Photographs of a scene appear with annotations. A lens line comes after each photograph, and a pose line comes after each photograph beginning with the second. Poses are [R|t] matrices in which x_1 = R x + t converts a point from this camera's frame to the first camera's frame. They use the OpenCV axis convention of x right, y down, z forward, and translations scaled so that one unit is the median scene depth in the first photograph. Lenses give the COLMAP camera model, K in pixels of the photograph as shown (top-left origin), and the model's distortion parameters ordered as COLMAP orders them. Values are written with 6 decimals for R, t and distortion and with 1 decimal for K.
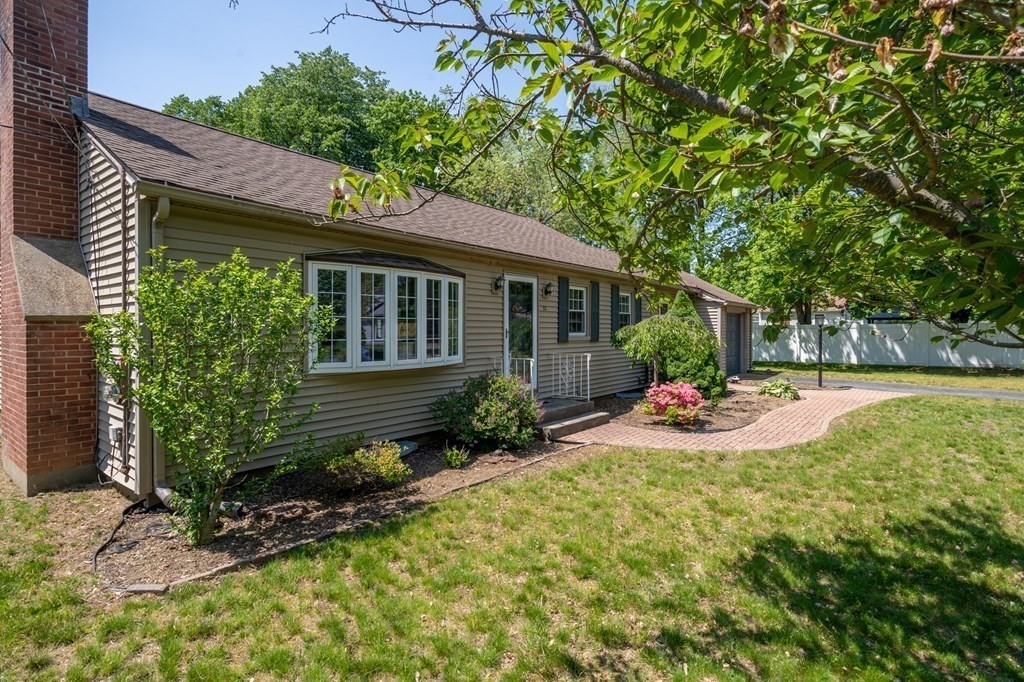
lens RADIAL K [[511.7, 0, 510.9], [0, 511.7, 334.0], [0, 0, 1]] dist [0.000378, 0.000006]
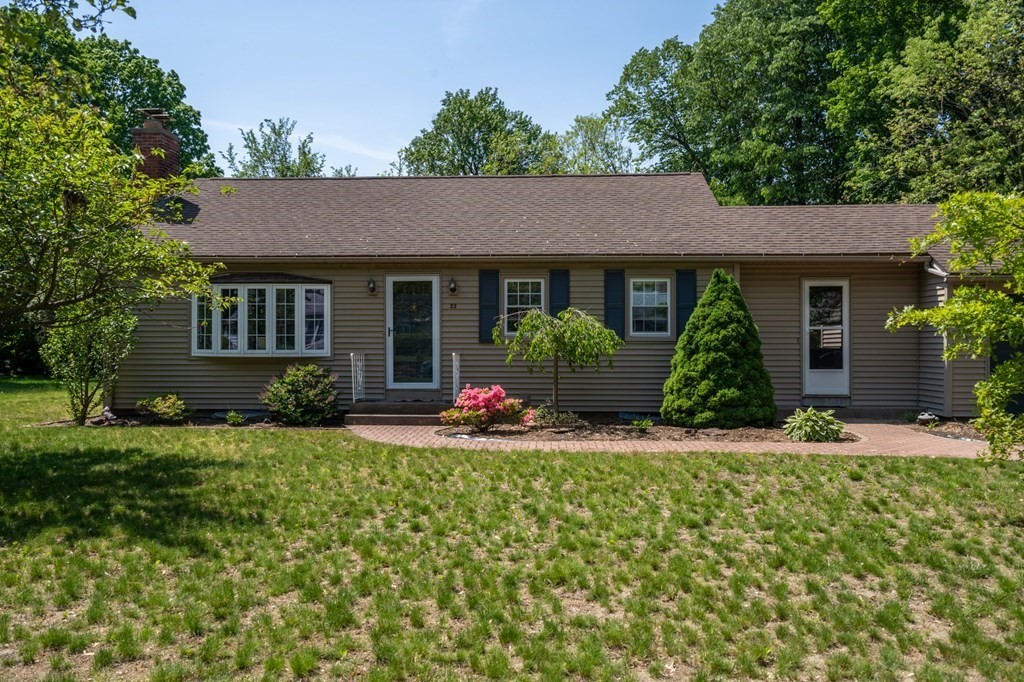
lens RADIAL K [[867.8, 0, 508.2], [0, 867.8, 343.4], [0, 0, 1]] dist [0.023985, -0.026379]
pose [[0.580158, 0.002097, -0.814502, 1.977340], [-0.008832, 0.999954, -0.003716, 0.033910], [0.814456, 0.009350, 0.580150, 0.199470]]
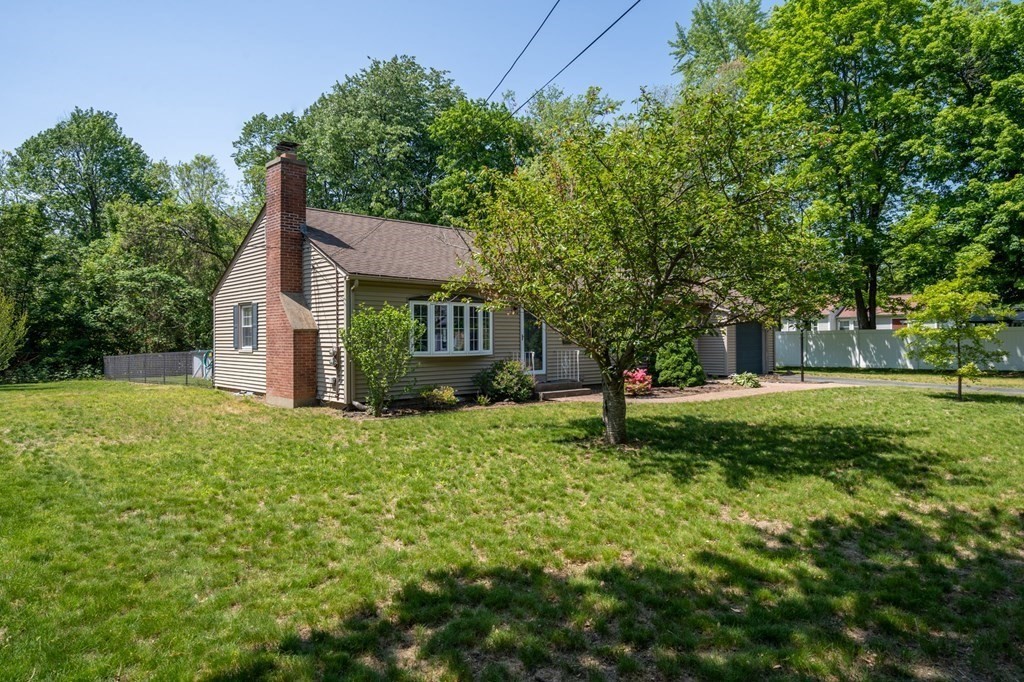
lens RADIAL K [[641.5, 0, 503.9], [0, 641.5, 340.1], [0, 0, 1]] dist [0.004702, 0.000058]
pose [[0.987216, -0.003563, -0.159350, 0.309895], [0.002856, 0.999985, -0.004667, 0.021613], [0.159365, 0.004153, 0.987211, -1.195552]]
